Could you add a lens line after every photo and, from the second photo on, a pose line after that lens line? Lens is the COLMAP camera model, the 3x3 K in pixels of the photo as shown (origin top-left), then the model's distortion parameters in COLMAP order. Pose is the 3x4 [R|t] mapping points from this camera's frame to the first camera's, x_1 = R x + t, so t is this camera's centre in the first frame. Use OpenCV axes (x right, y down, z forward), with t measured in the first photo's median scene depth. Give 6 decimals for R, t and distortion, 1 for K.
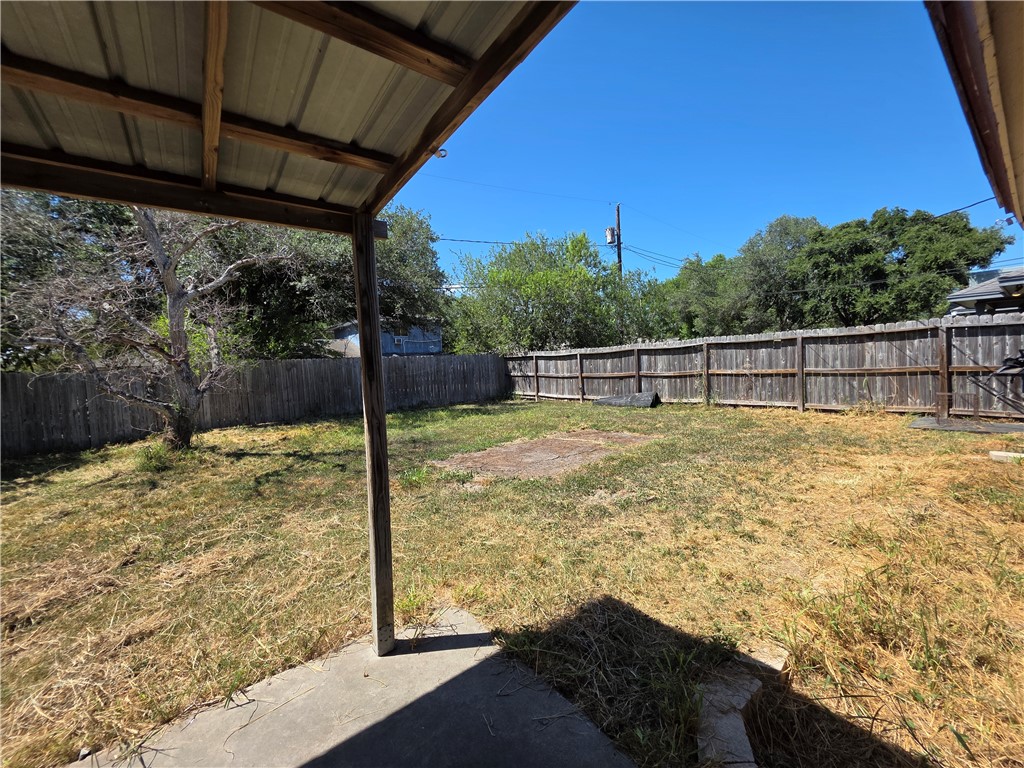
lens RADIAL K [[411.2, 0, 506.4], [0, 411.2, 380.9], [0, 0, 1]] dist [0.001867, -0.000039]
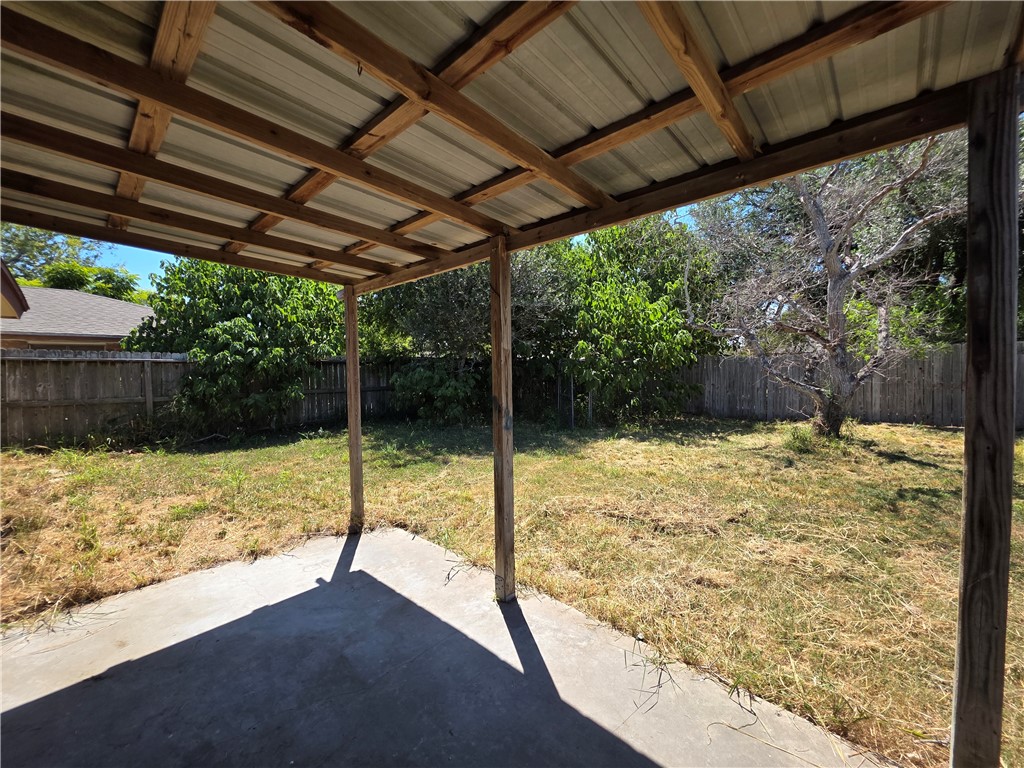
lens RADIAL K [[411.2, 0, 506.3], [0, 411.2, 381.3], [0, 0, 1]] dist [0.001867, -0.000039]
pose [[0.155989, 0.071158, -0.985192, 0.079712], [-0.037684, 0.997104, 0.066052, 0.000394], [0.987040, 0.026822, 0.158219, 0.158376]]
